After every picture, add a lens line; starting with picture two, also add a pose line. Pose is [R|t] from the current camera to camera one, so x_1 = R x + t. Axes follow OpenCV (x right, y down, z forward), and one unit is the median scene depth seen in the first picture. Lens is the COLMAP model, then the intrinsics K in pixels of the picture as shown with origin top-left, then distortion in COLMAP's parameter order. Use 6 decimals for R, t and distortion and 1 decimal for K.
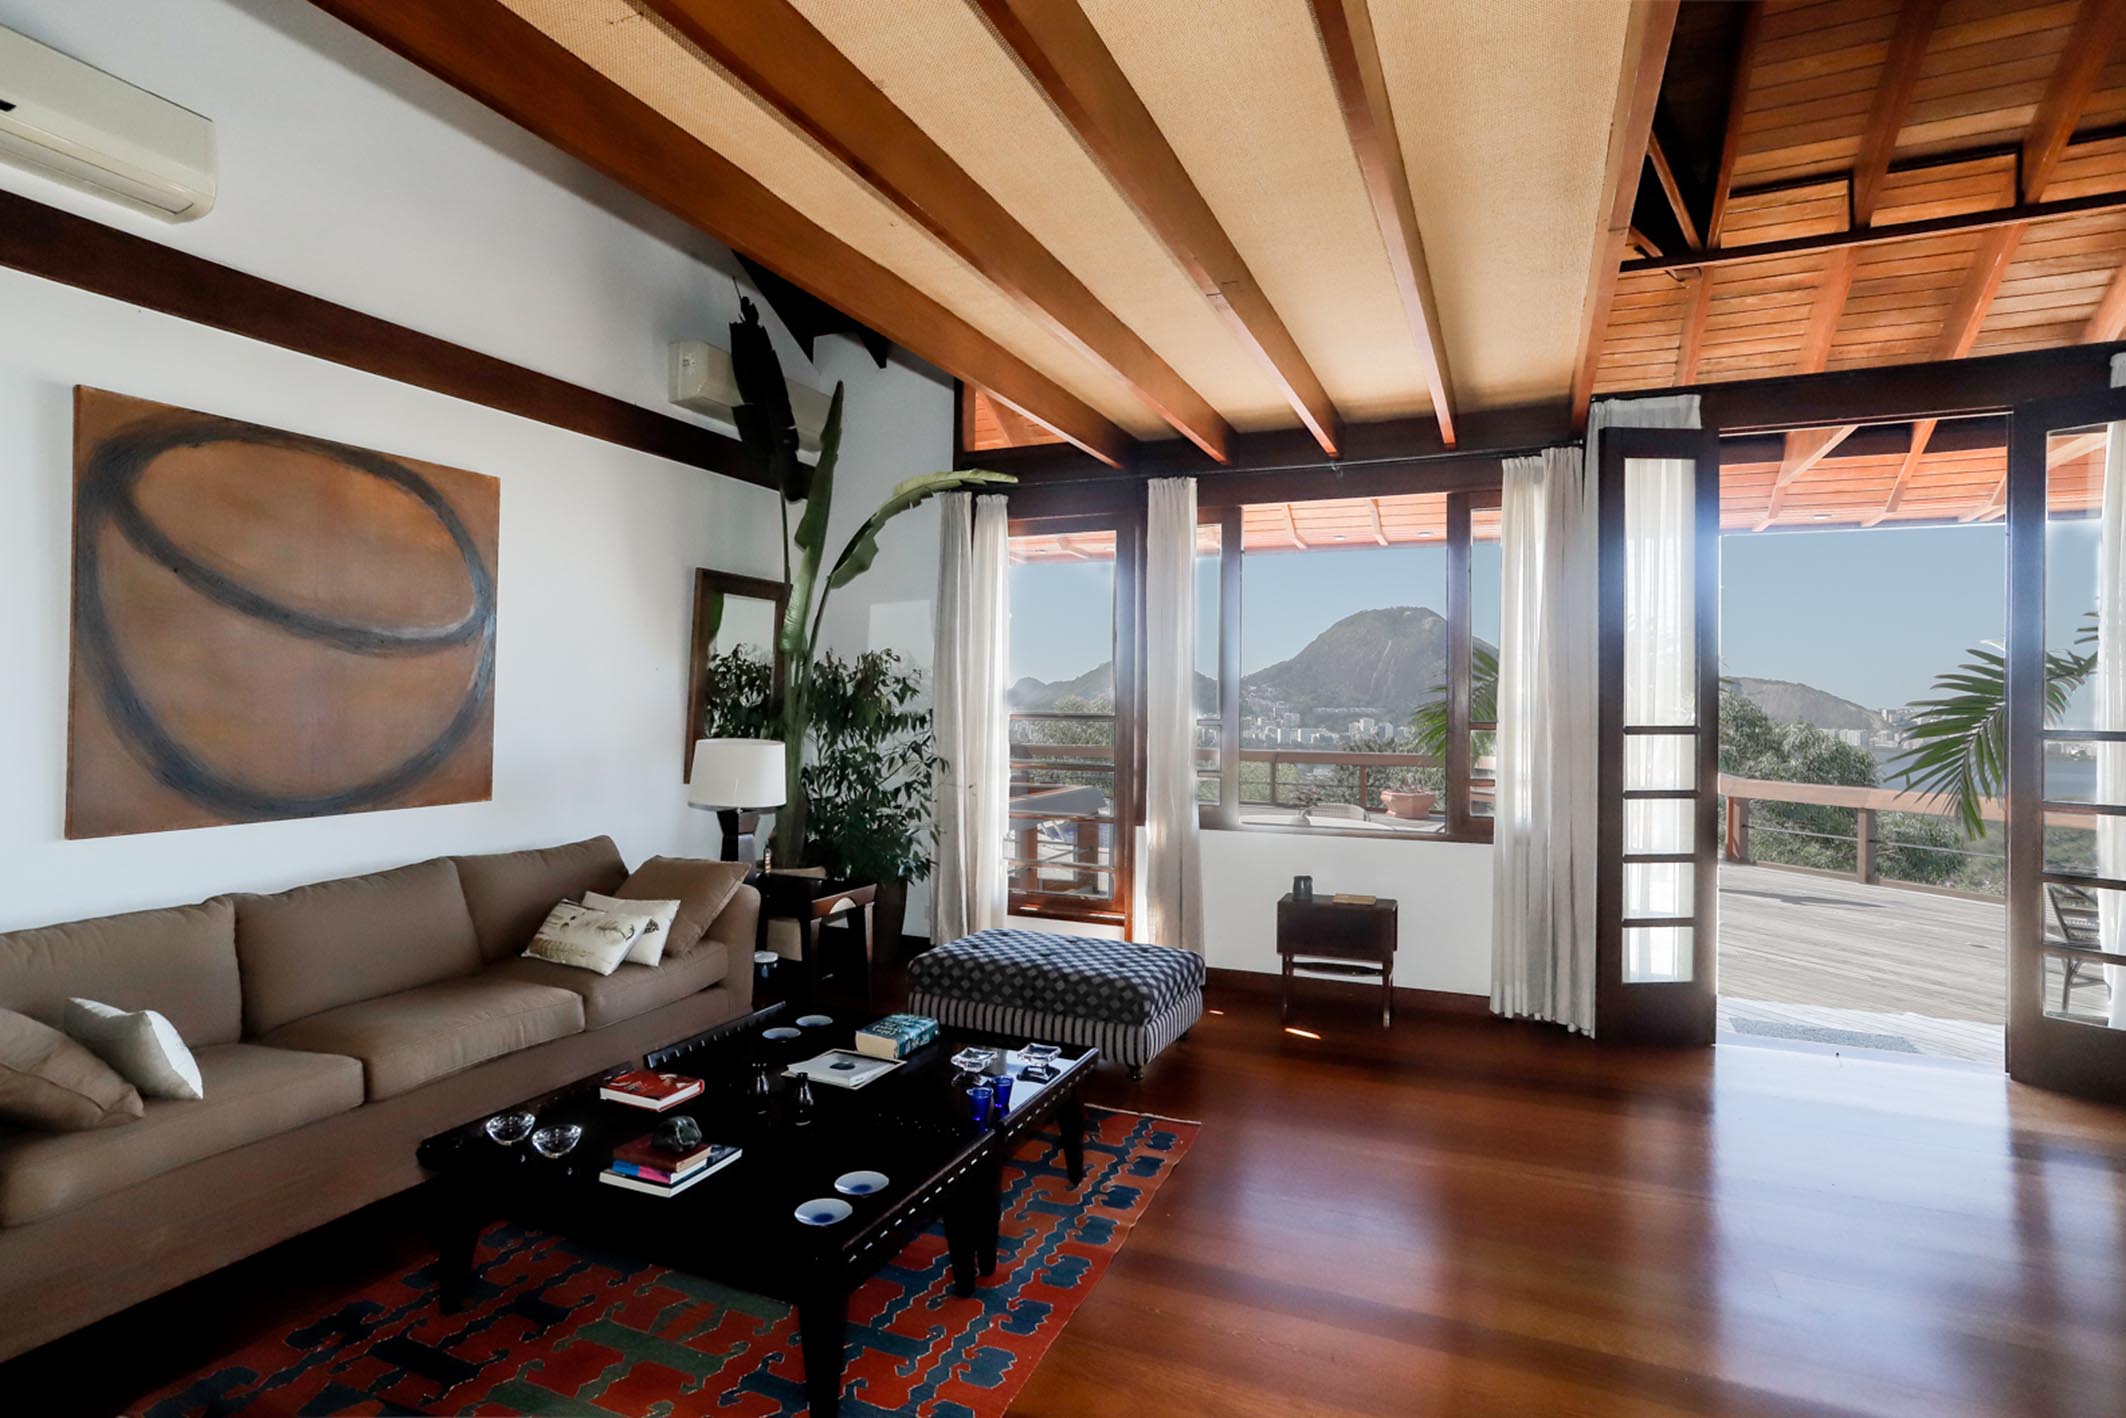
lens RADIAL K [[1048.5, 0, 1070.7], [0, 1048.5, 692.3], [0, 0, 1]] dist [-0.043512, 0.029080]
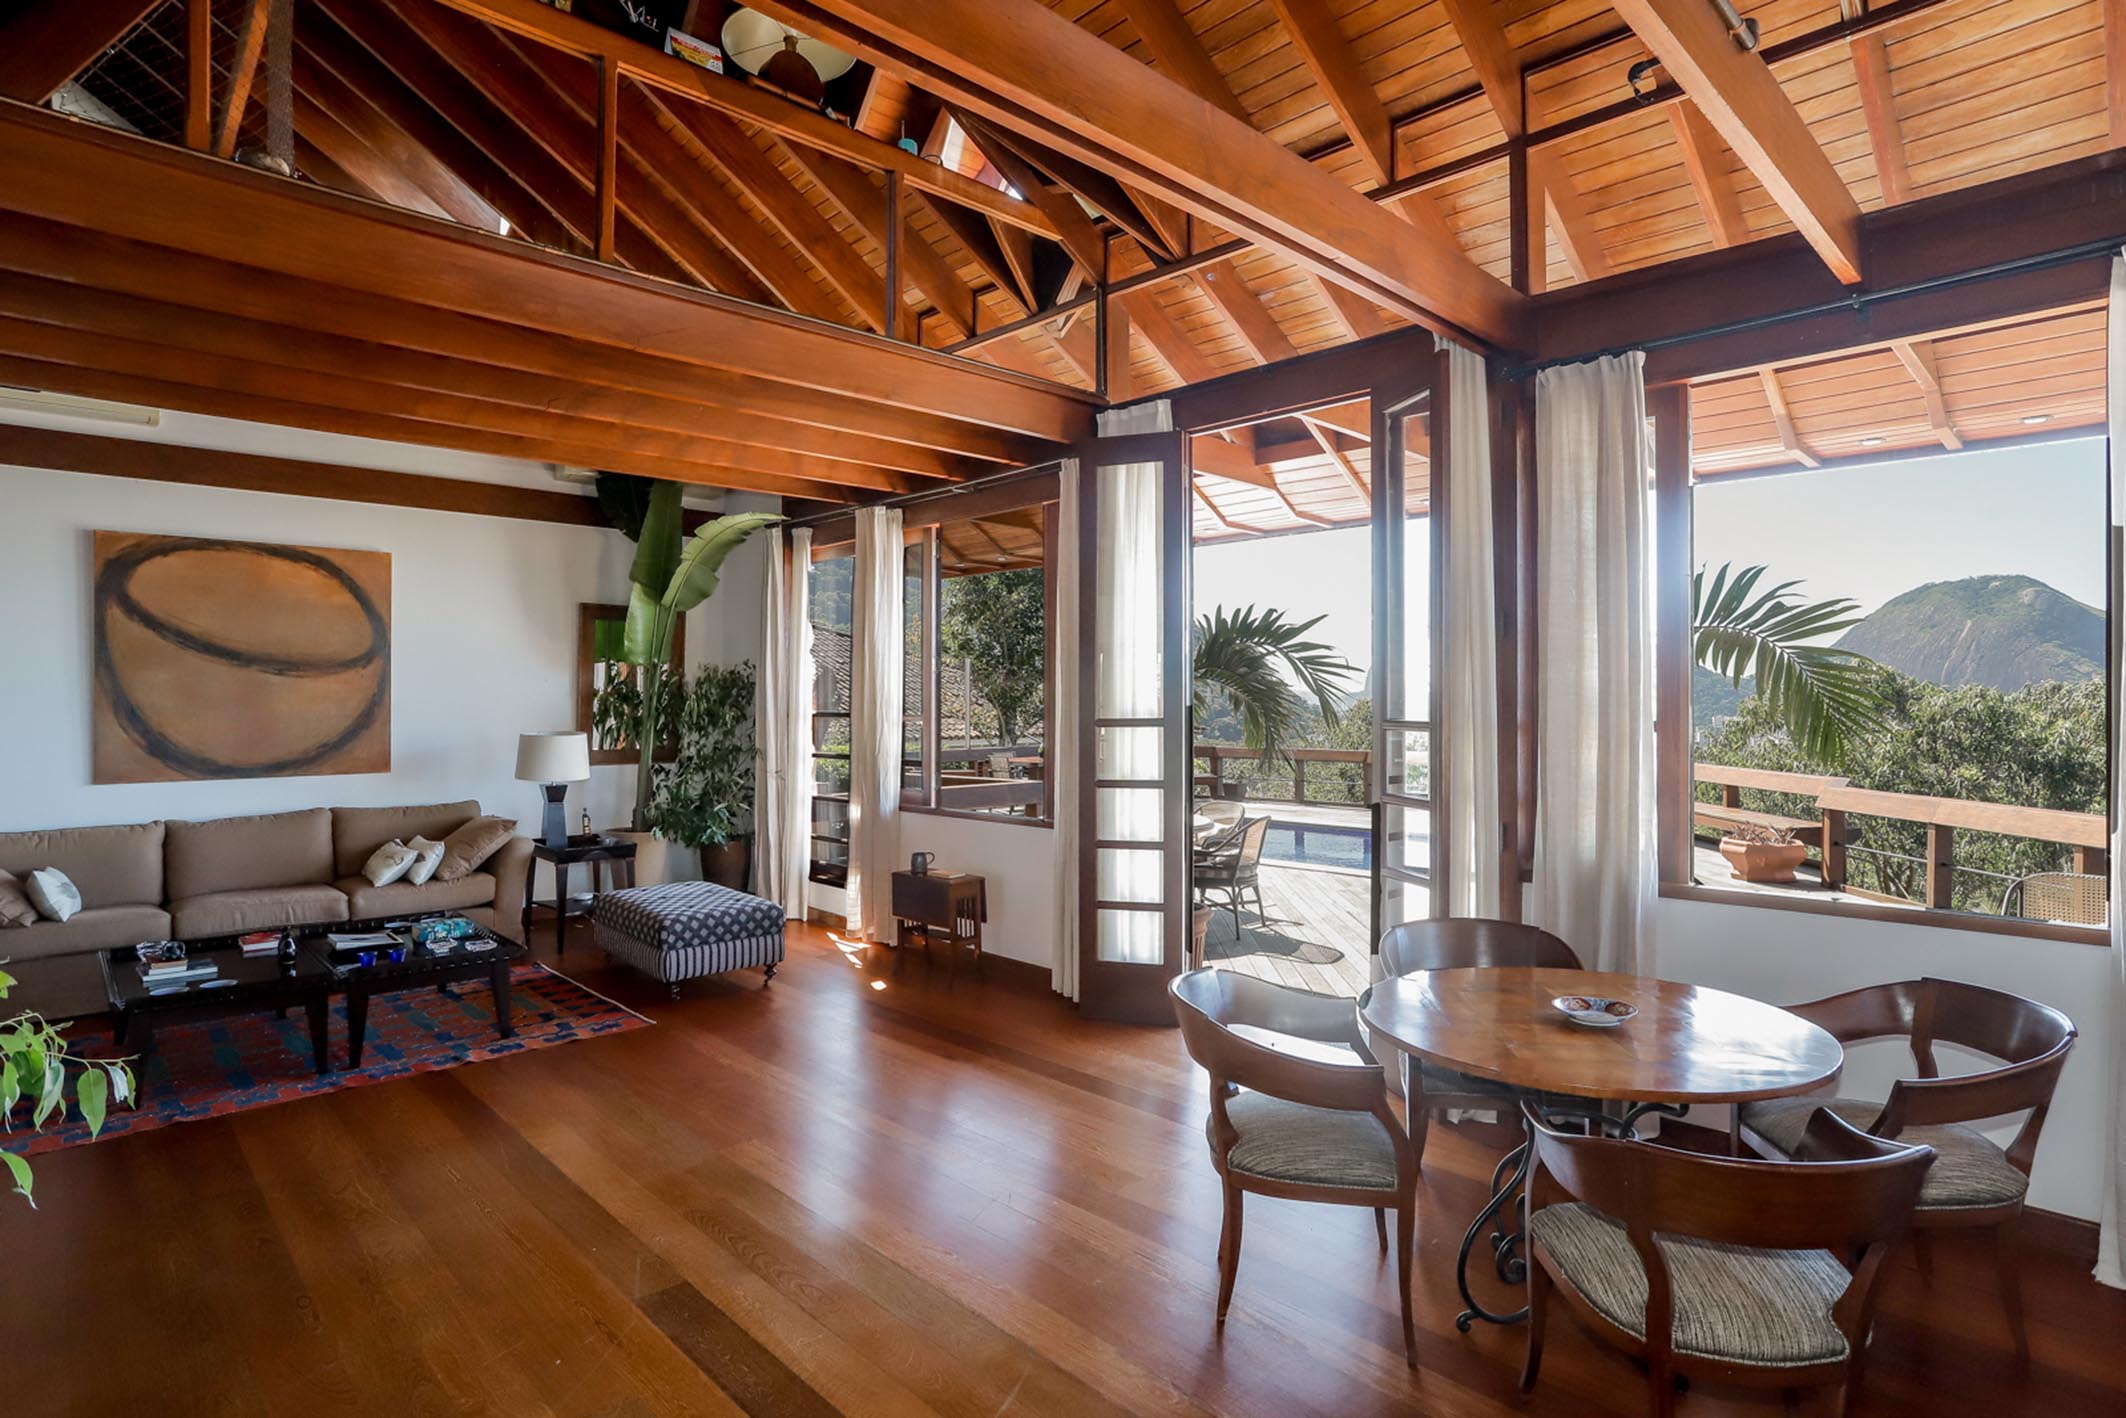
lens RADIAL K [[1092.3, 0, 1095.0], [0, 1092.3, 695.9], [0, 0, 1]] dist [-0.050399, 0.031679]
pose [[0.928299, -0.011872, -0.371646, 1.065381], [0.012589, 0.999921, -0.000497, 0.009991], [0.371622, -0.004217, 0.928374, -0.052785]]
